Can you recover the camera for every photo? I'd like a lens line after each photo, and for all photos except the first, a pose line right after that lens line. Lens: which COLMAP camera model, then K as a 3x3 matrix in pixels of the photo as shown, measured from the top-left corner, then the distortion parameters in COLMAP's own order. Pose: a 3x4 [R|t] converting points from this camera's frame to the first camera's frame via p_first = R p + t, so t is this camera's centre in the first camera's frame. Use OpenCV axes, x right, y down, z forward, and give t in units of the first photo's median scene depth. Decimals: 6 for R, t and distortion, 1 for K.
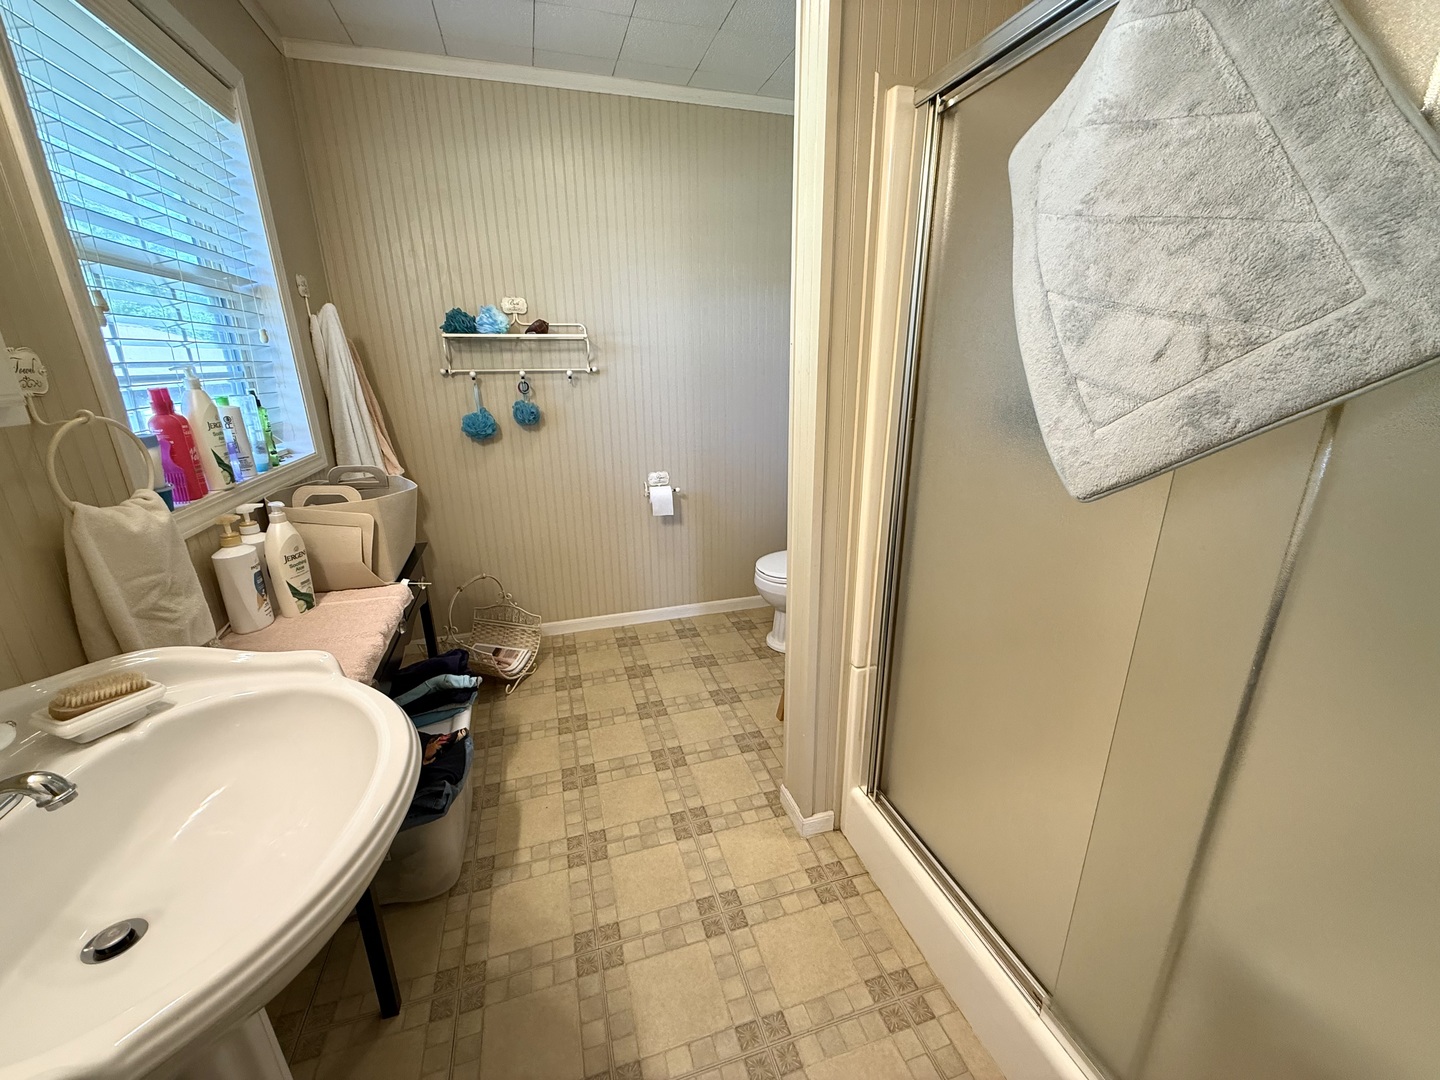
lens RADIAL K [[572.6, 0, 716.9], [0, 572.6, 542.4], [0, 0, 1]] dist [-0.000735, 0.000079]
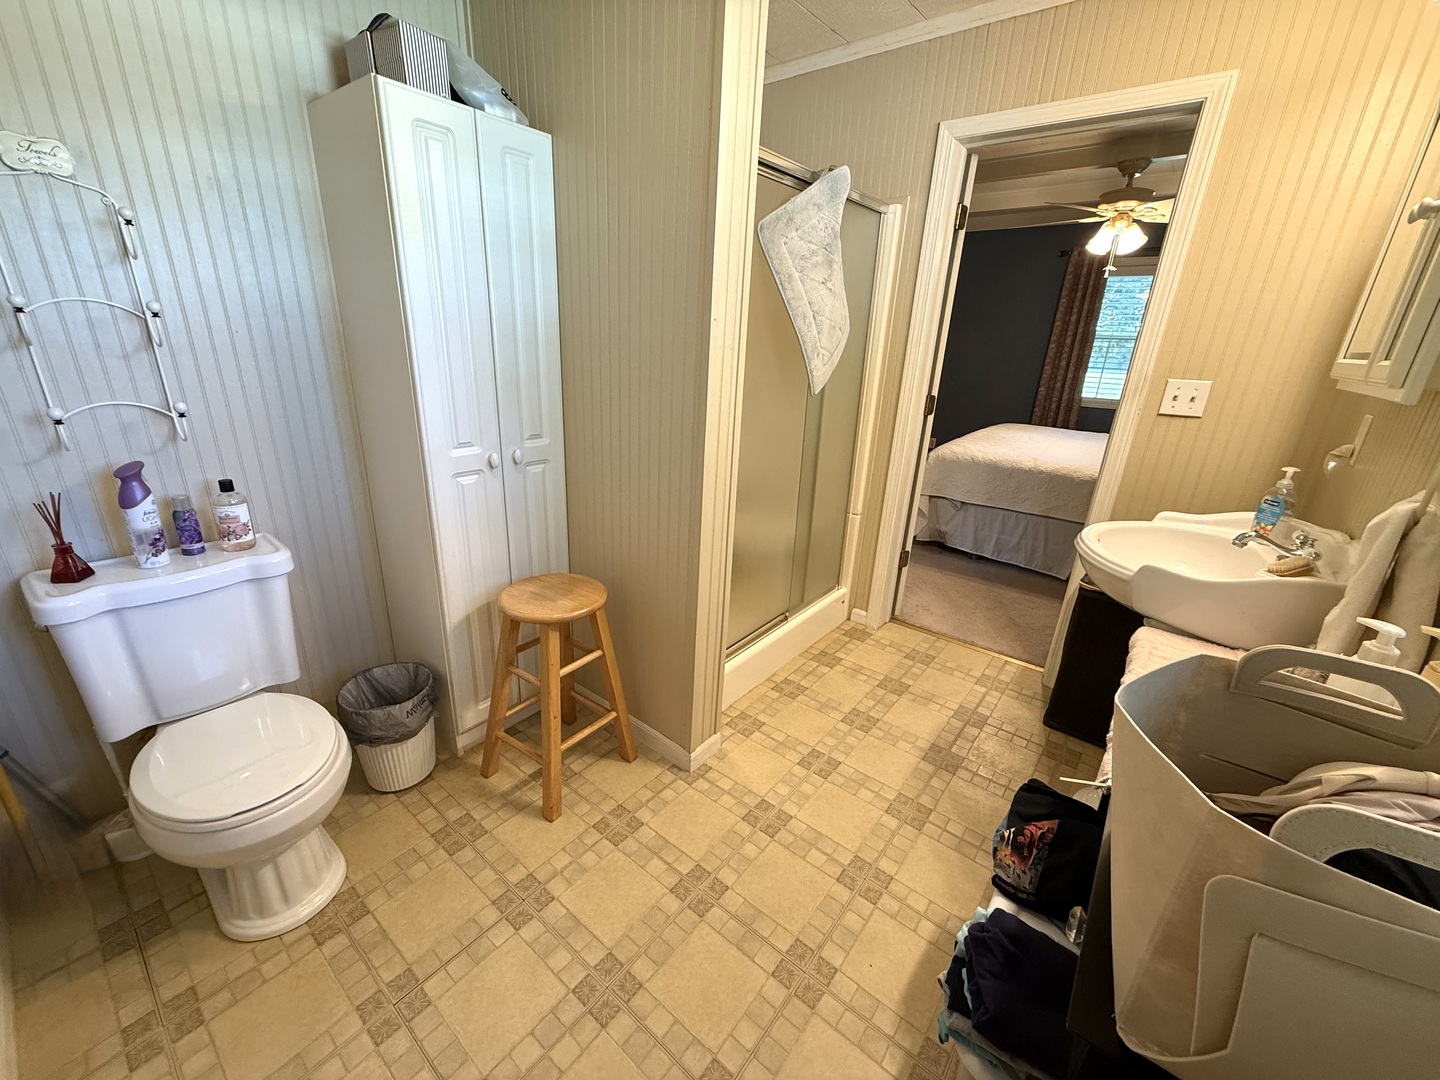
lens RADIAL K [[572.6, 0, 713.9], [0, 572.6, 539.7], [0, 0, 1]] dist [-0.000735, 0.000079]
pose [[-0.554543, -0.291563, 0.779406, -0.641207], [0.220790, 0.851491, 0.475620, -0.412944], [-0.802330, 0.435837, -0.407814, 1.317248]]
